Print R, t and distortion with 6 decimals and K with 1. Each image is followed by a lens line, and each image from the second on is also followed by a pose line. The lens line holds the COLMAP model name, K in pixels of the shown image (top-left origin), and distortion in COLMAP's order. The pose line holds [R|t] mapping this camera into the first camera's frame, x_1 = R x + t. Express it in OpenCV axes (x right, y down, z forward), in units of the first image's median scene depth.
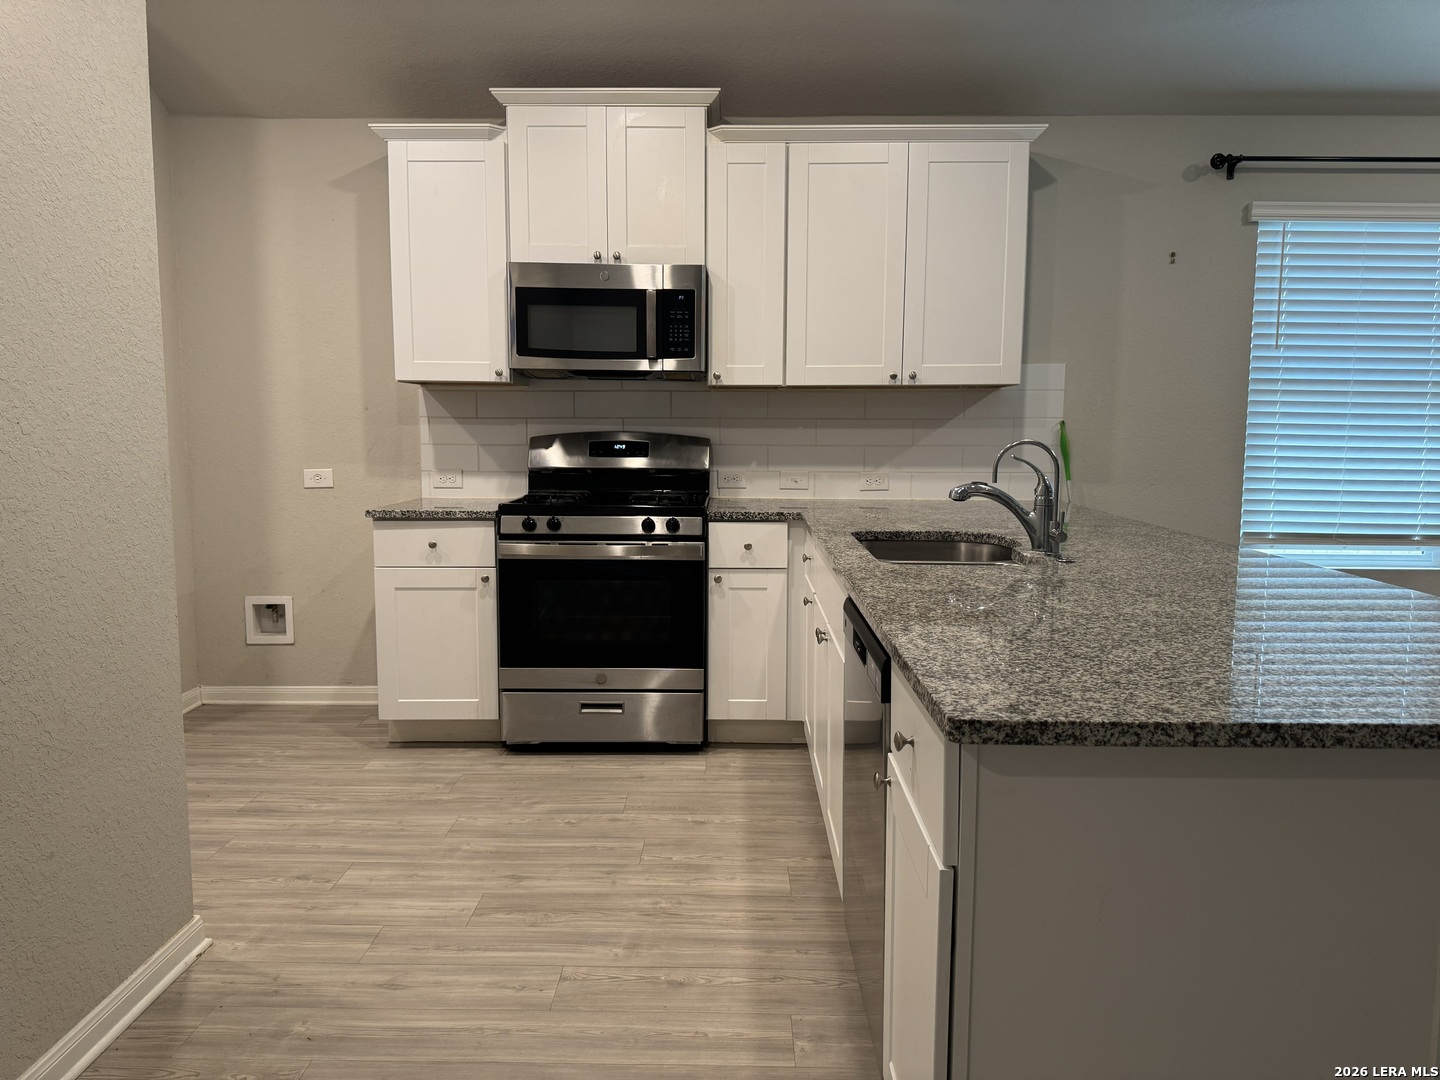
lens RADIAL K [[1021.3, 0, 724.2], [0, 1021.3, 542.9], [0, 0, 1]] dist [0.003157, -0.002690]
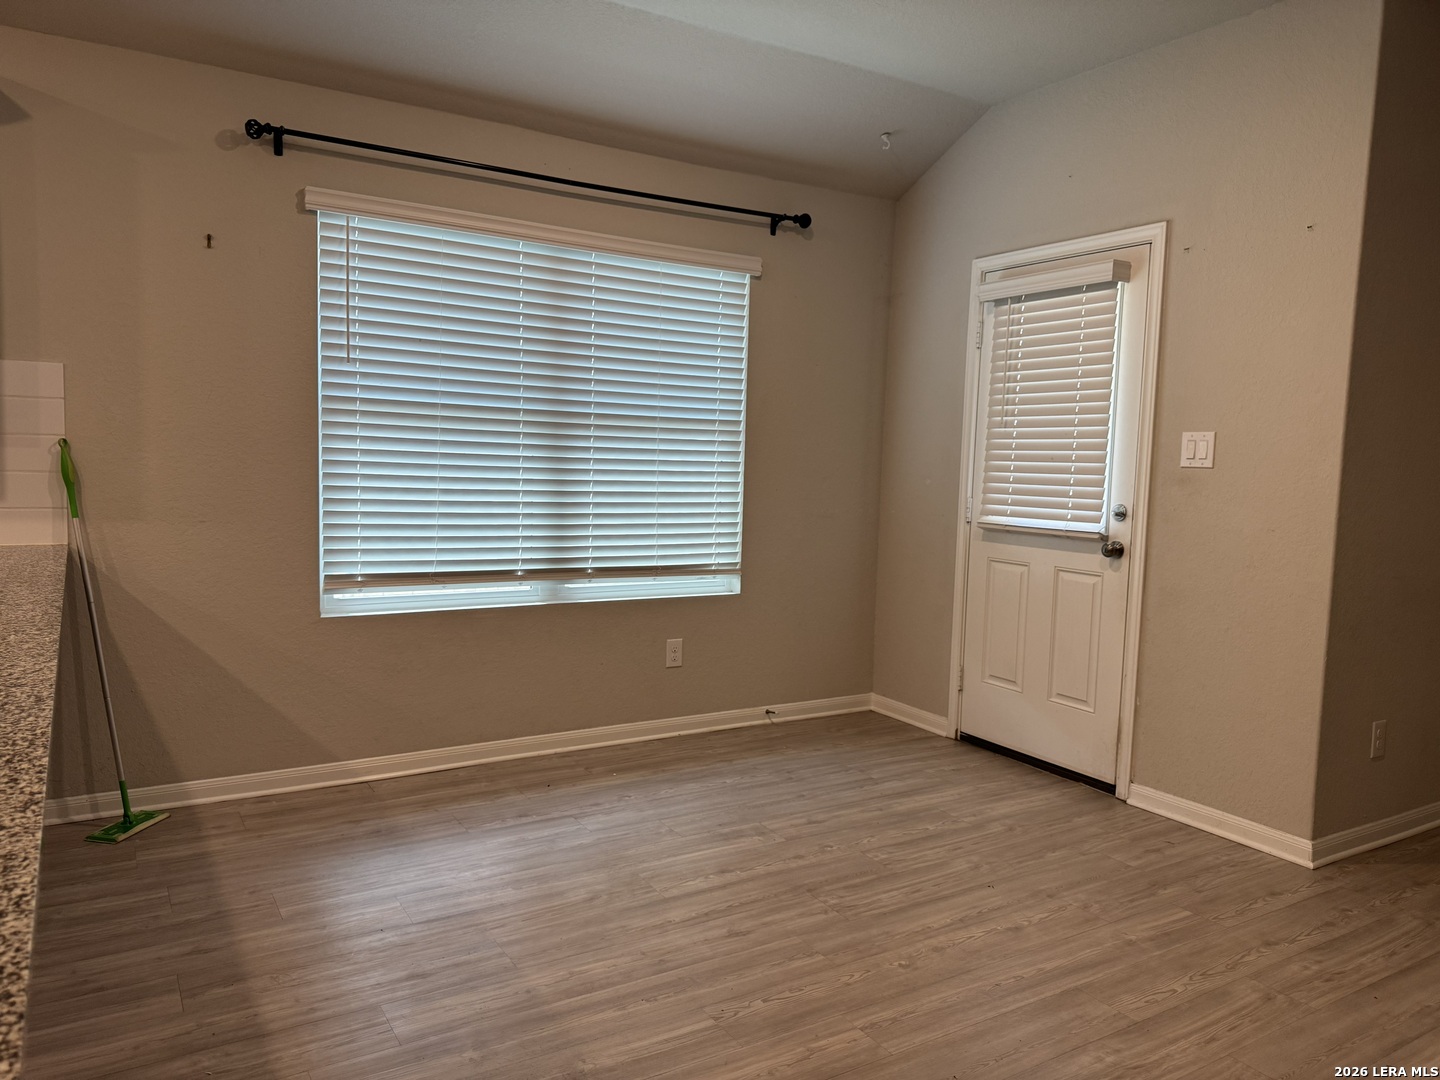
lens RADIAL K [[1021.3, 0, 724.2], [0, 1021.3, 542.9], [0, 0, 1]] dist [0.003157, -0.002690]
pose [[0.845609, -0.028444, 0.533044, 0.345389], [0.032490, 0.999470, 0.001793, -0.029026], [-0.532813, 0.015802, 0.846086, 0.104234]]
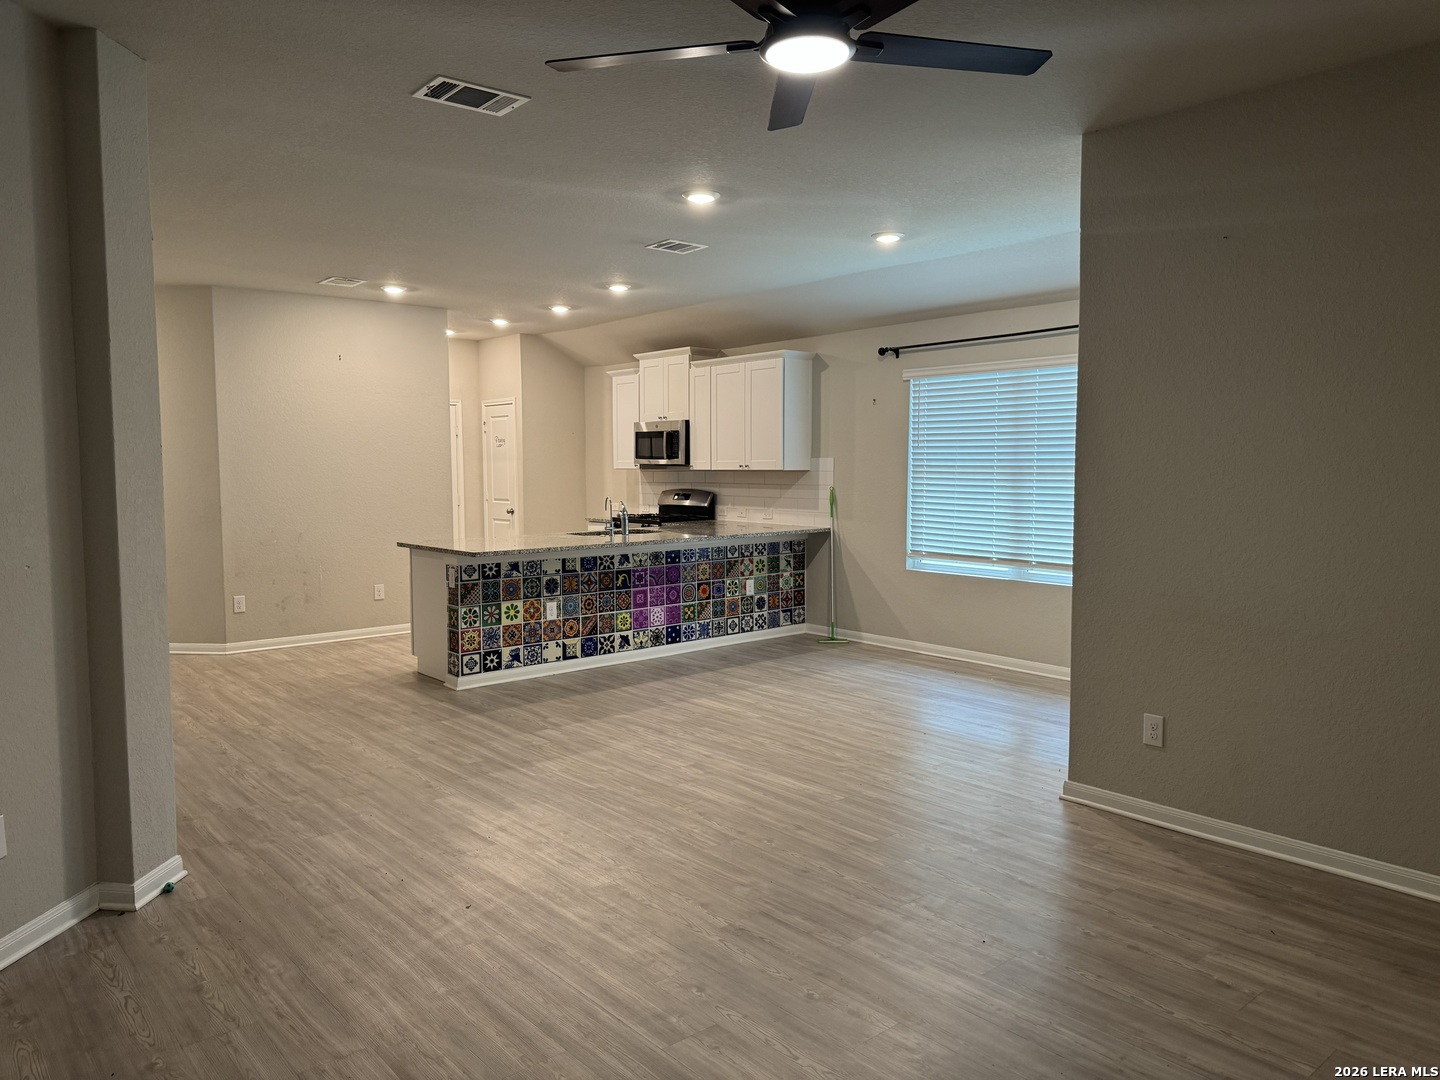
lens RADIAL K [[1021.3, 0, 724.2], [0, 1021.3, 542.9], [0, 0, 1]] dist [0.003157, -0.002690]
pose [[0.657965, 0.052912, -0.751187, 1.680370], [-0.077550, 0.996986, 0.002300, -0.001232], [0.749045, 0.056741, 0.660085, -0.437172]]
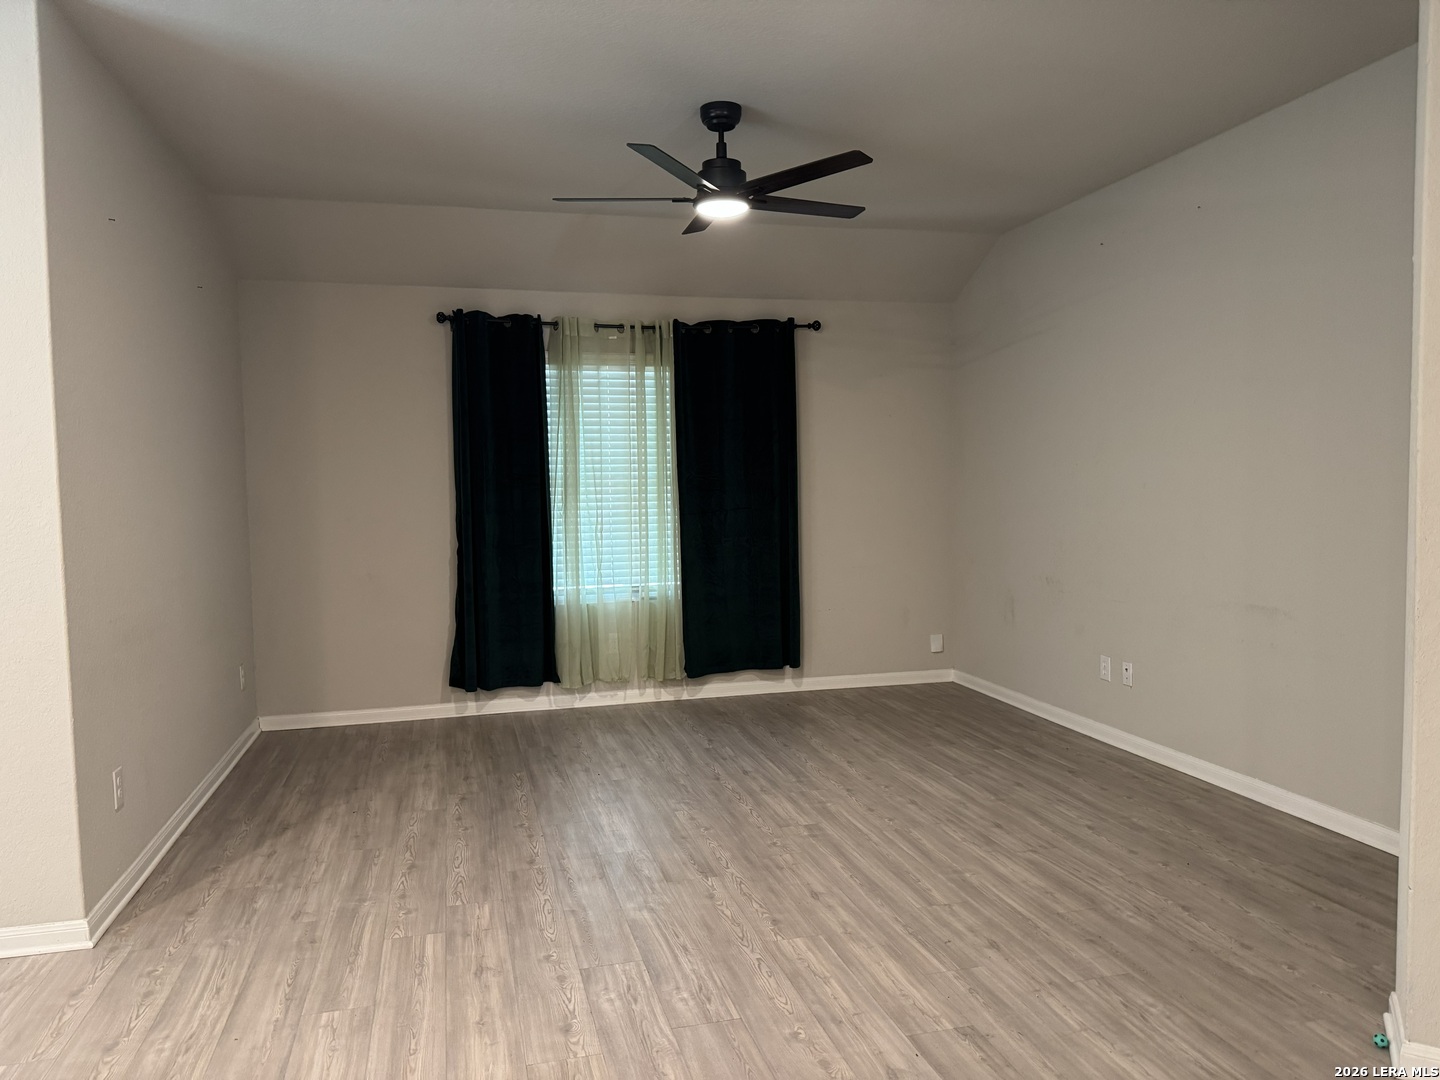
lens RADIAL K [[1022.5, 0, 720.0], [0, 1022.5, 540.0], [0, 0, 1]] dist [-0.004615, -0.006332]
pose [[-0.261719, -0.055165, 0.963566, 0.342249], [0.119861, 0.988778, 0.089165, -0.059408], [-0.957672, 0.138830, -0.252170, 0.246149]]
